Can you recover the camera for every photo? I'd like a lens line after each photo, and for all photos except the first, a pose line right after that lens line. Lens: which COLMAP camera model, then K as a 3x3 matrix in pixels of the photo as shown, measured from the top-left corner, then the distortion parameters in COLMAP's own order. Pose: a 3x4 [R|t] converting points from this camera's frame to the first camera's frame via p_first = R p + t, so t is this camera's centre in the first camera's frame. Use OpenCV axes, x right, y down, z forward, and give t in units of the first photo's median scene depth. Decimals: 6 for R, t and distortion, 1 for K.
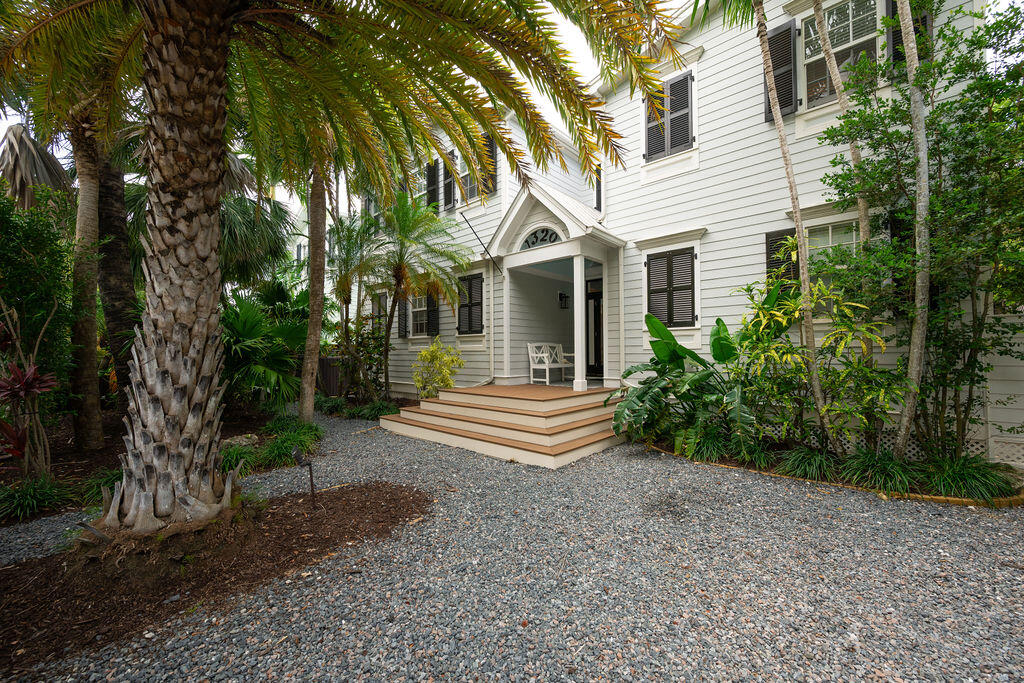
lens RADIAL K [[397.7, 0, 514.8], [0, 397.7, 346.8], [0, 0, 1]] dist [-0.001270, 0.000083]
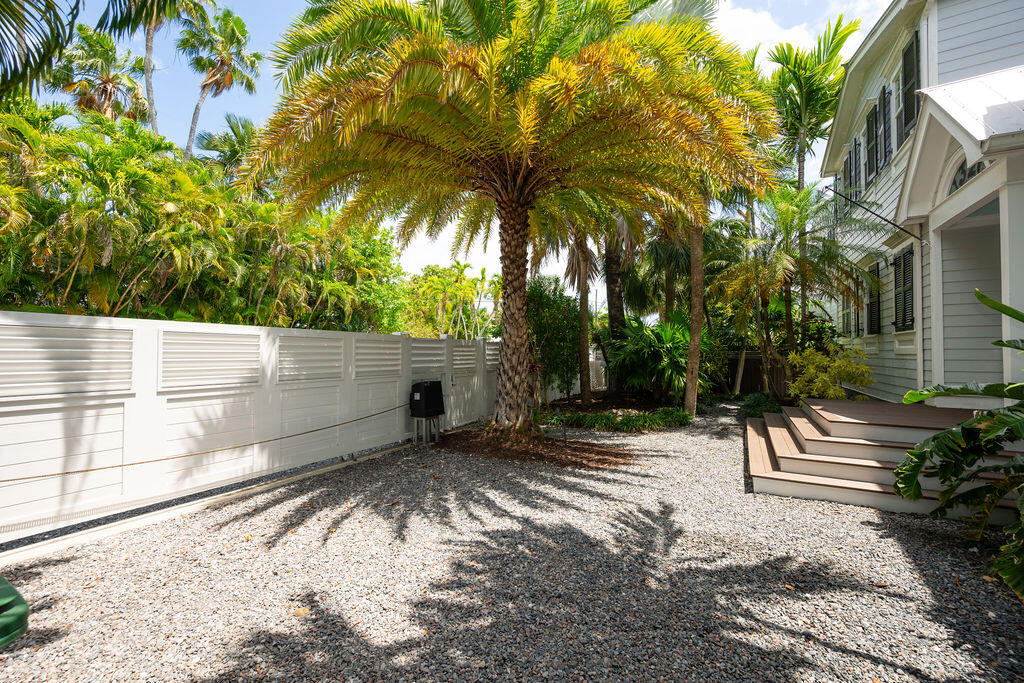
lens RADIAL K [[397.7, 0, 514.8], [0, 397.7, 346.8], [0, 0, 1]] dist [-0.001270, 0.000083]
pose [[0.214070, -0.008238, -0.976784, 0.448336], [0.011053, 0.999921, -0.006011, -0.006683], [0.976756, -0.009509, 0.214144, 0.162927]]
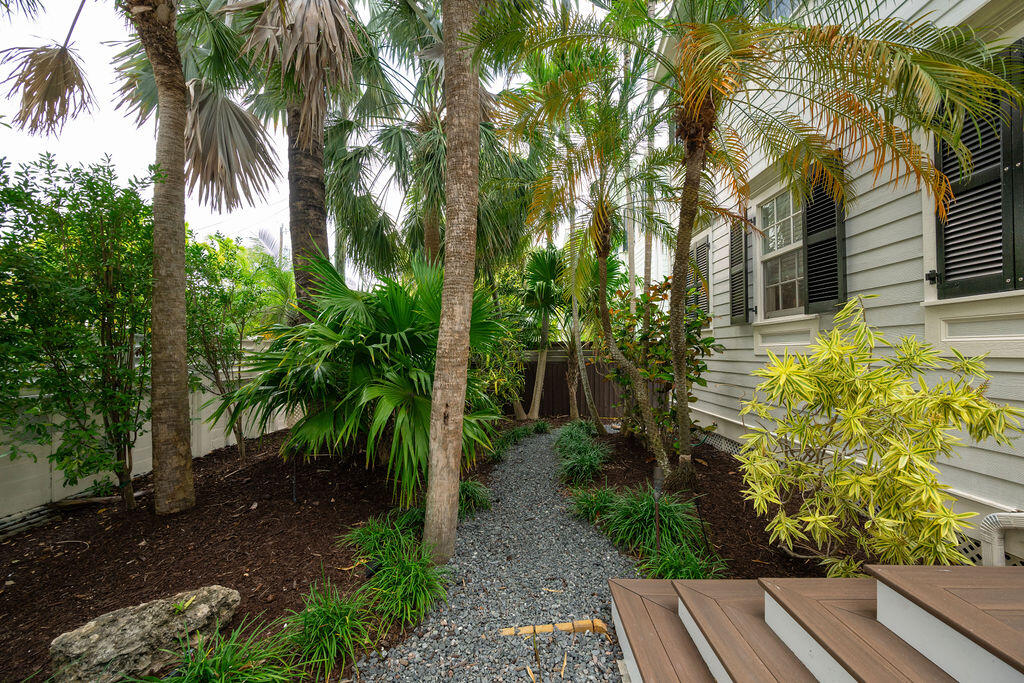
lens RADIAL K [[397.7, 0, 514.8], [0, 397.7, 346.8], [0, 0, 1]] dist [-0.001270, 0.000083]
pose [[0.652927, -0.006024, -0.757397, -0.133580], [0.007184, 0.999973, -0.001759, 0.002221], [0.757387, -0.004293, 0.652952, 0.632730]]
